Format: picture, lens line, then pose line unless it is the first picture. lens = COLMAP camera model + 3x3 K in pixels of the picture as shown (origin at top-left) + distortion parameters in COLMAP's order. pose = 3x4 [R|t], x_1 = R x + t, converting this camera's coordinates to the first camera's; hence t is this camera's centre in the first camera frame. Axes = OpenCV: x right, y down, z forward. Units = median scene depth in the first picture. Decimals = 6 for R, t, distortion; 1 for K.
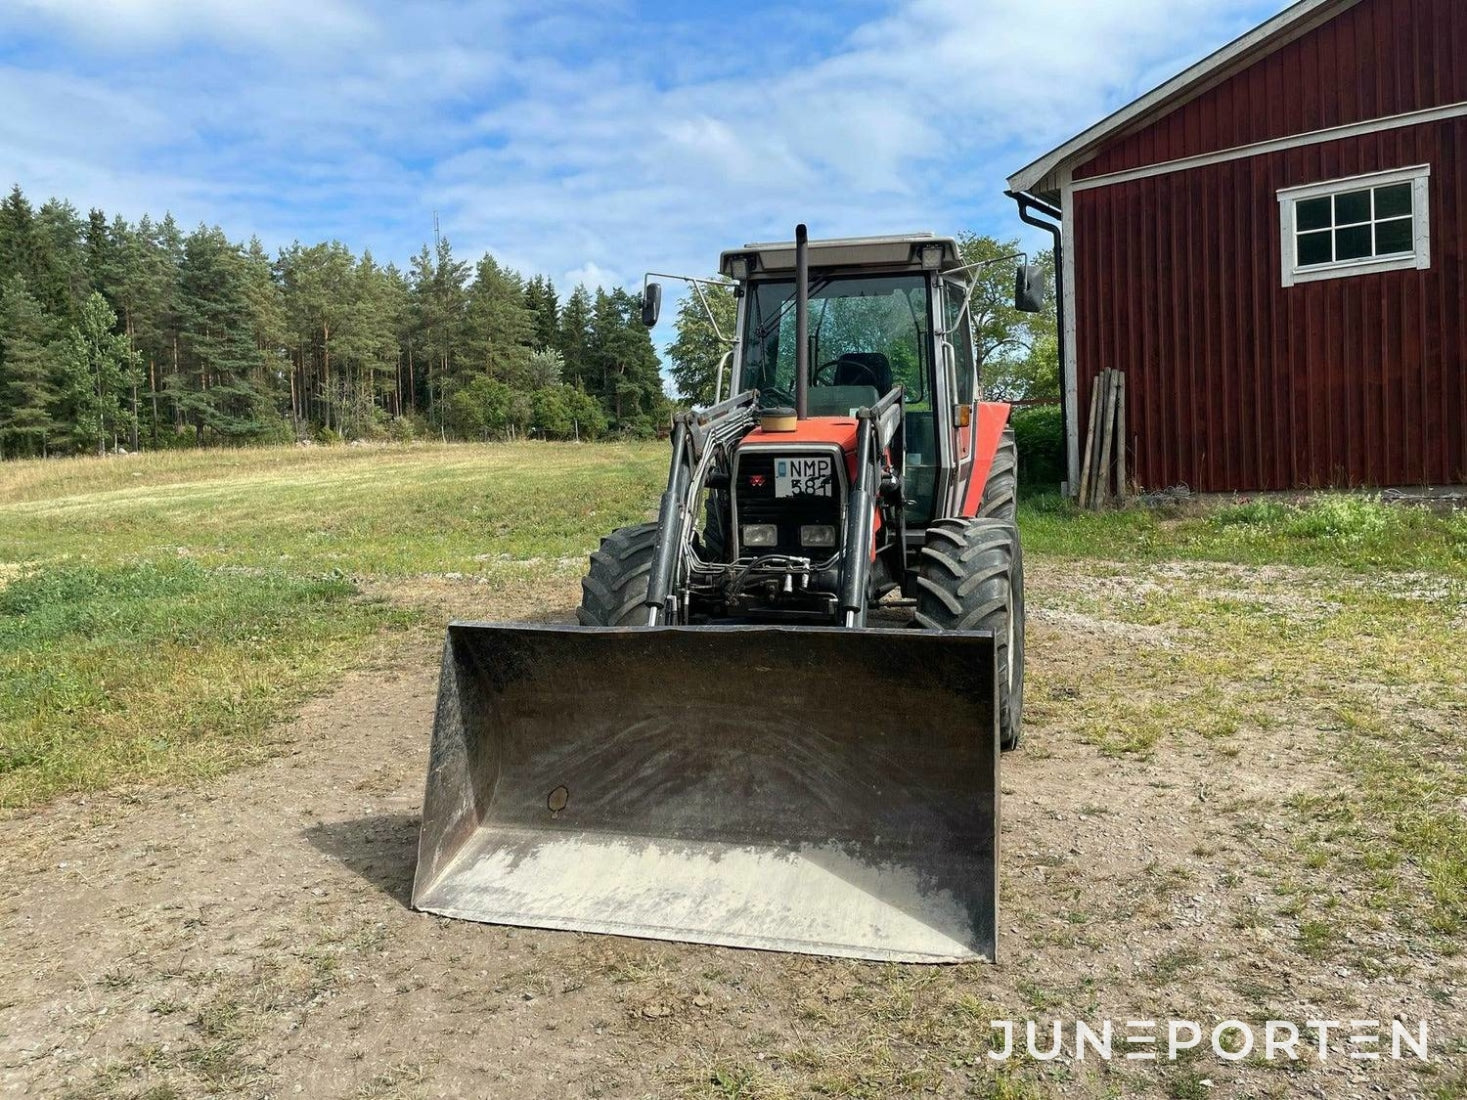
lens RADIAL K [[1129.2, 0, 721.3], [0, 1129.2, 518.6], [0, 0, 1]] dist [0.087800, -0.119623]
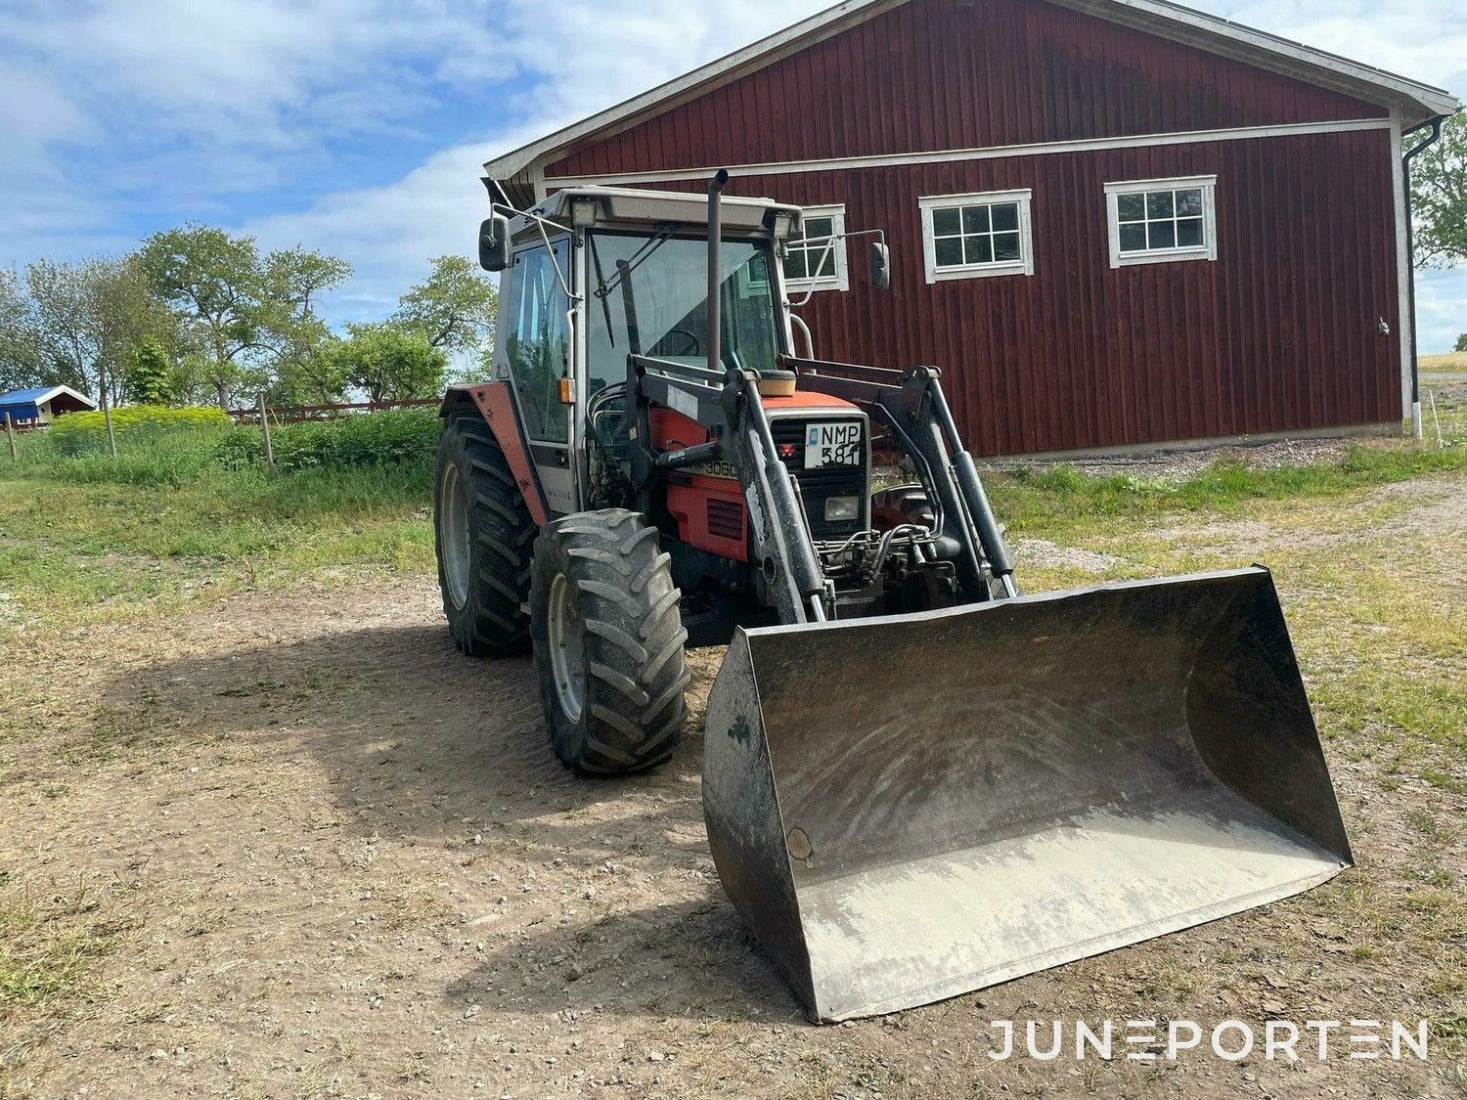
lens RADIAL K [[1129.2, 0, 734.2], [0, 1129.2, 535.0], [0, 0, 1]] dist [0.087800, -0.119623]
pose [[0.771903, -0.078412, 0.630886, -0.574926], [0.074116, 0.996697, 0.033195, -0.000146], [-0.631405, 0.021136, 0.775165, 0.349806]]
